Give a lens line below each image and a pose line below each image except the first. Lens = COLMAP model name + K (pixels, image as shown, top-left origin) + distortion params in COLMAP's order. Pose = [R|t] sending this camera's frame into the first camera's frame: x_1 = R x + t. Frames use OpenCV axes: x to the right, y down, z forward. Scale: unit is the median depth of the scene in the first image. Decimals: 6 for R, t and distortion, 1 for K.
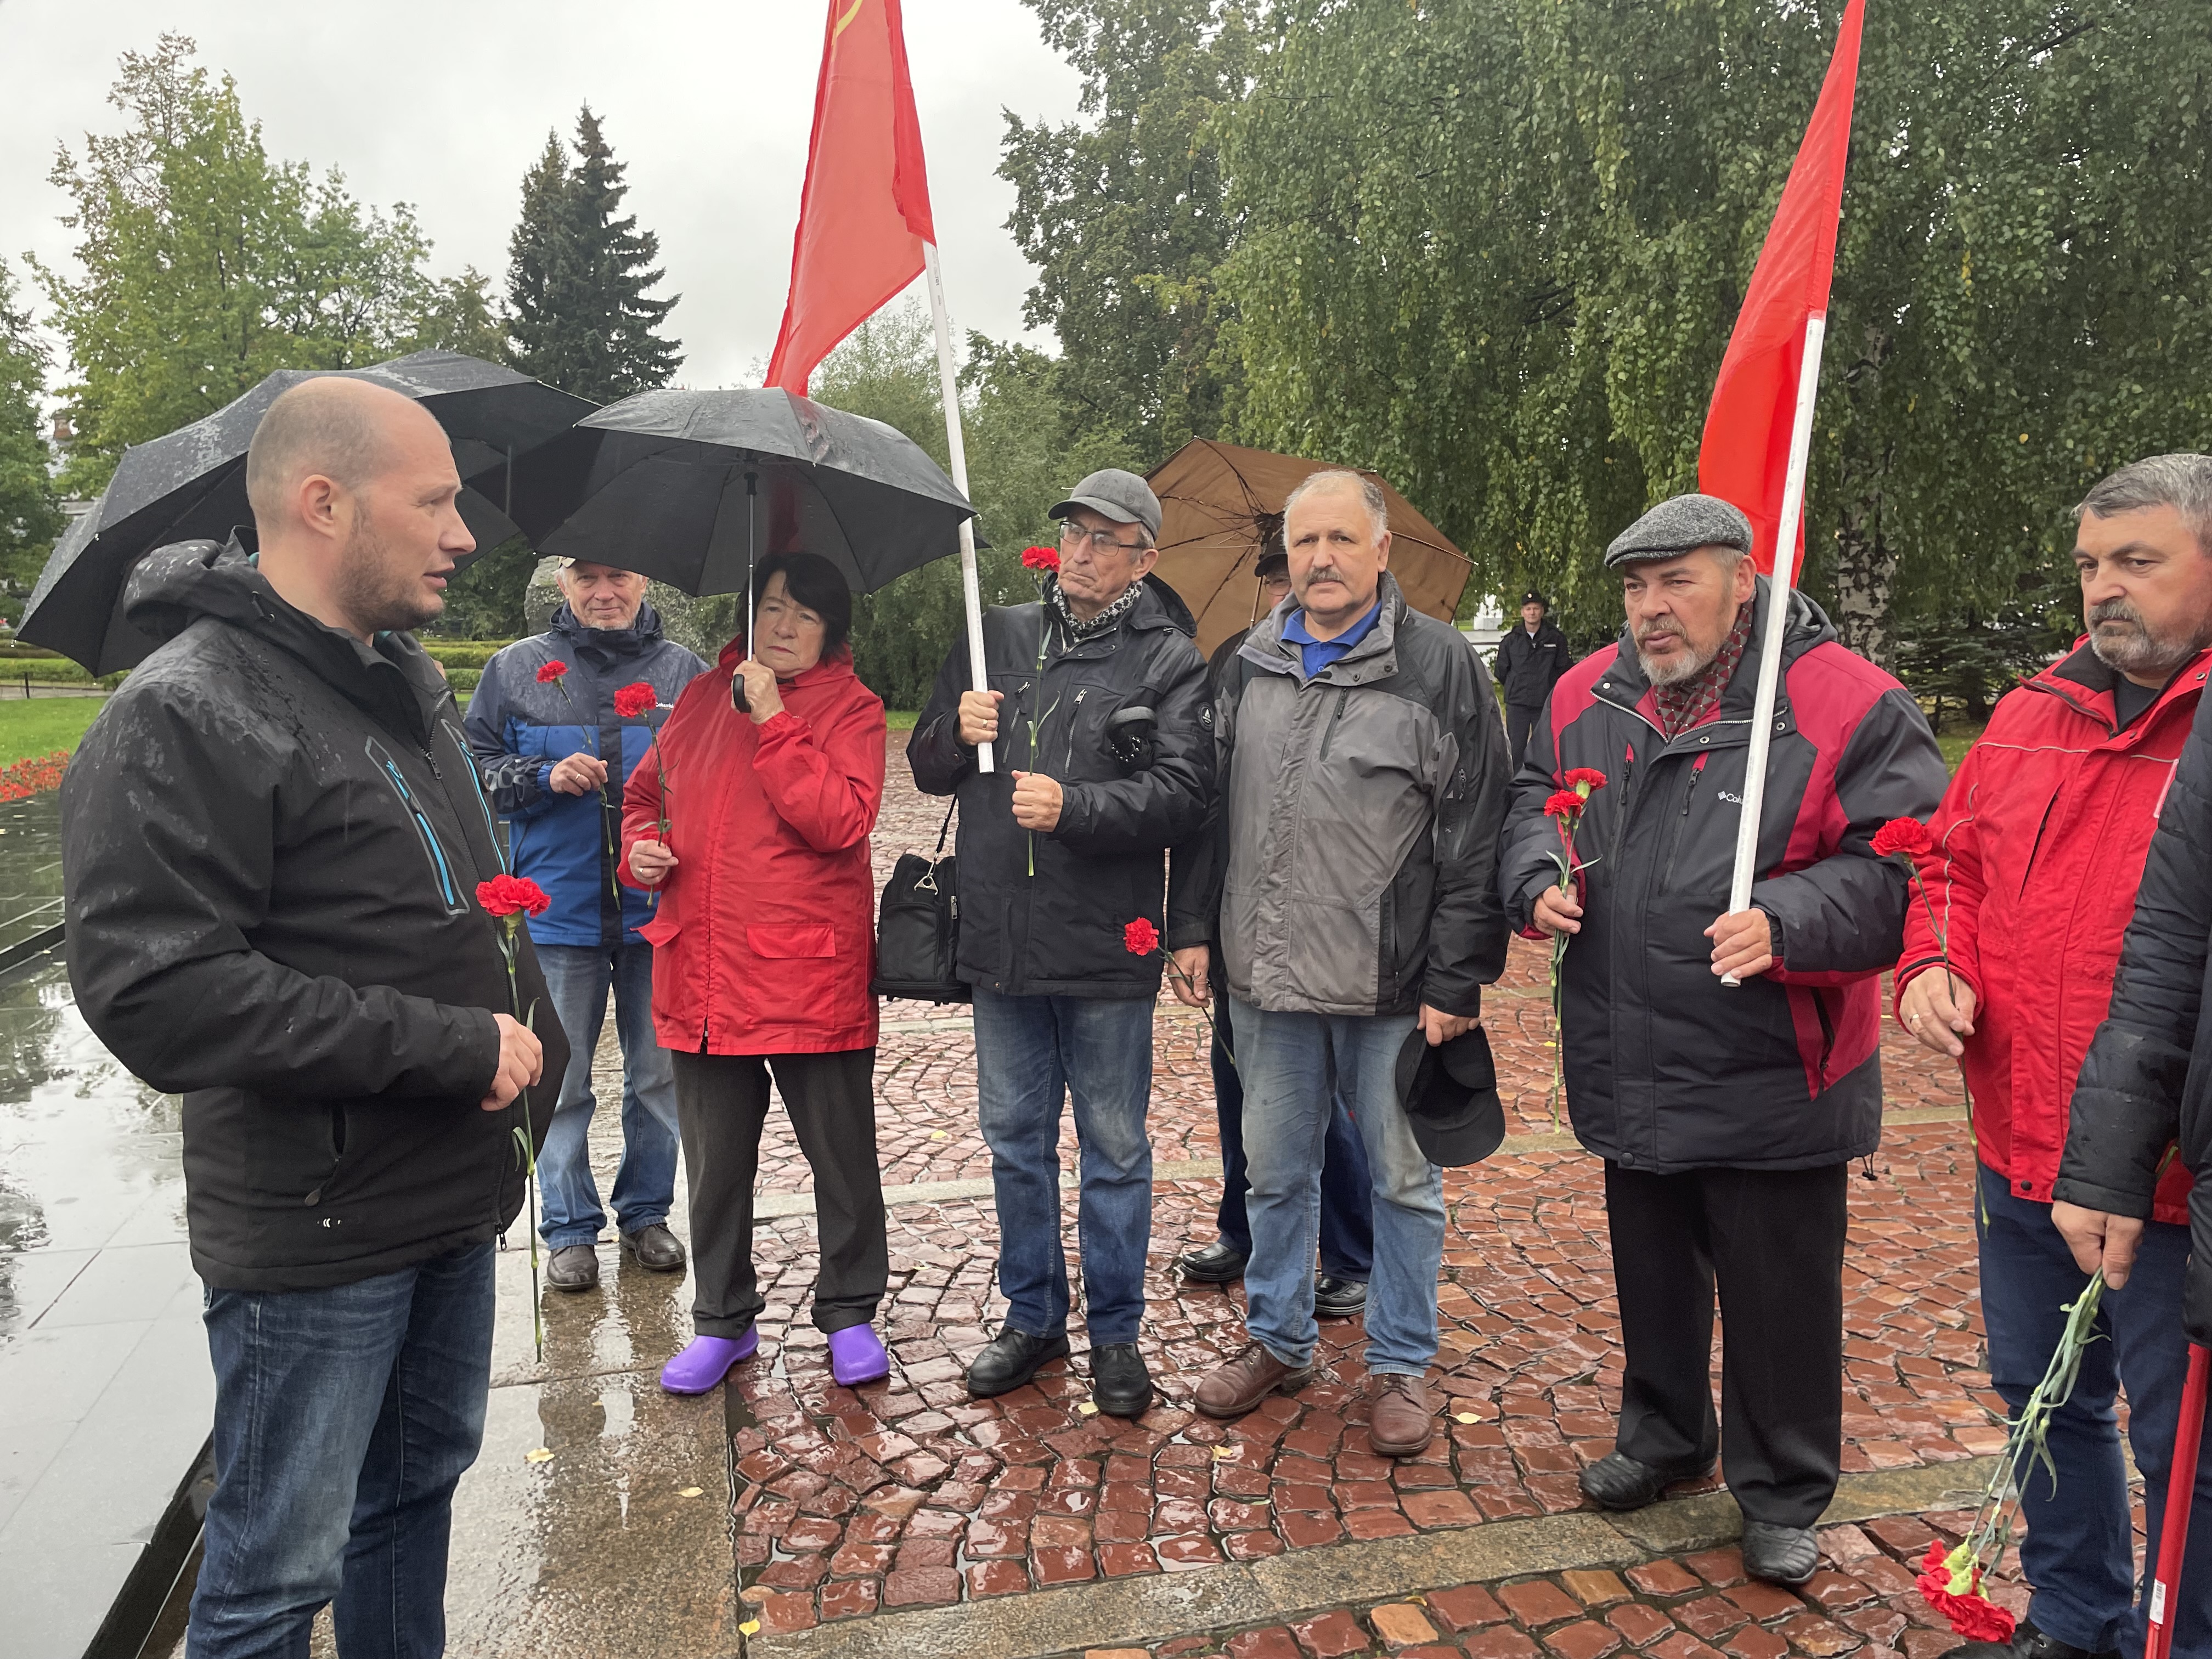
lens RADIAL K [[1650.8, 0, 1143.3], [0, 1650.8, 819.4], [0, 0, 1]] dist [0.100533, -0.120031]
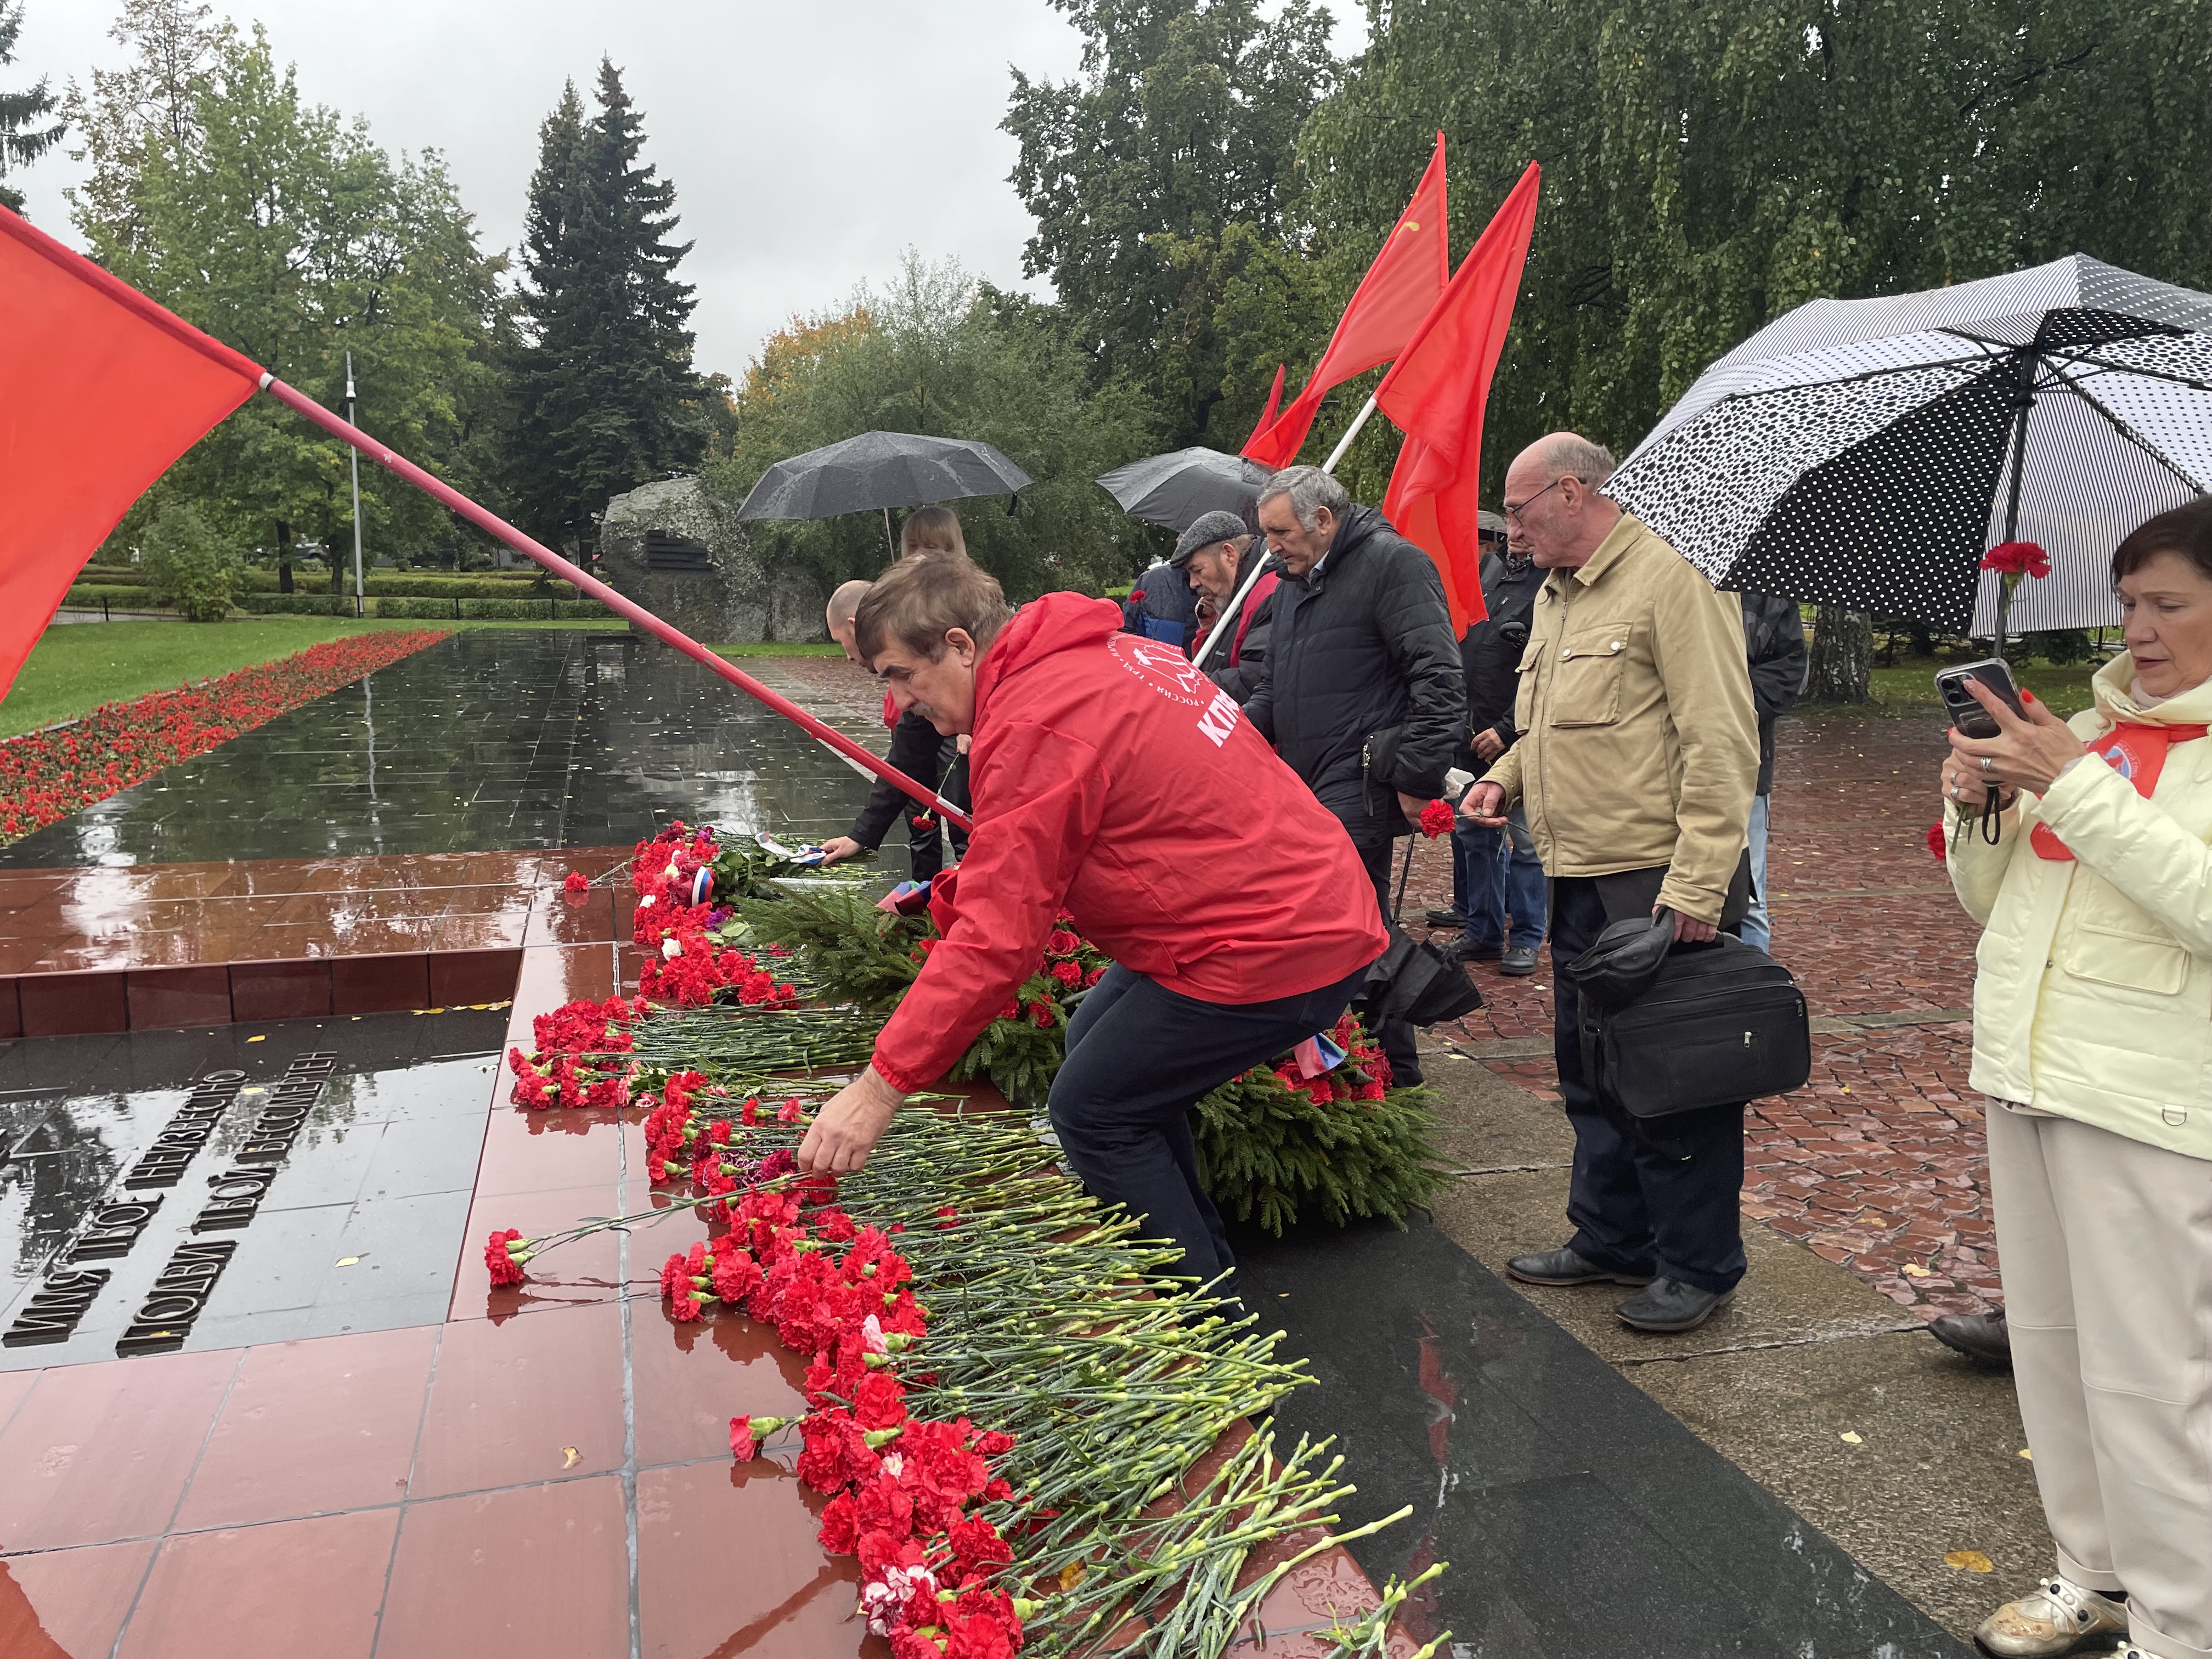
lens RADIAL K [[1697.2, 0, 1100.6], [0, 1697.2, 797.9], [0, 0, 1]] dist [0.101893, -0.124250]
pose [[0.999550, 0.005024, 0.029578, -0.055260], [-0.005615, 0.999786, 0.019908, 0.010716], [-0.029472, -0.020065, 0.999364, -0.085620]]
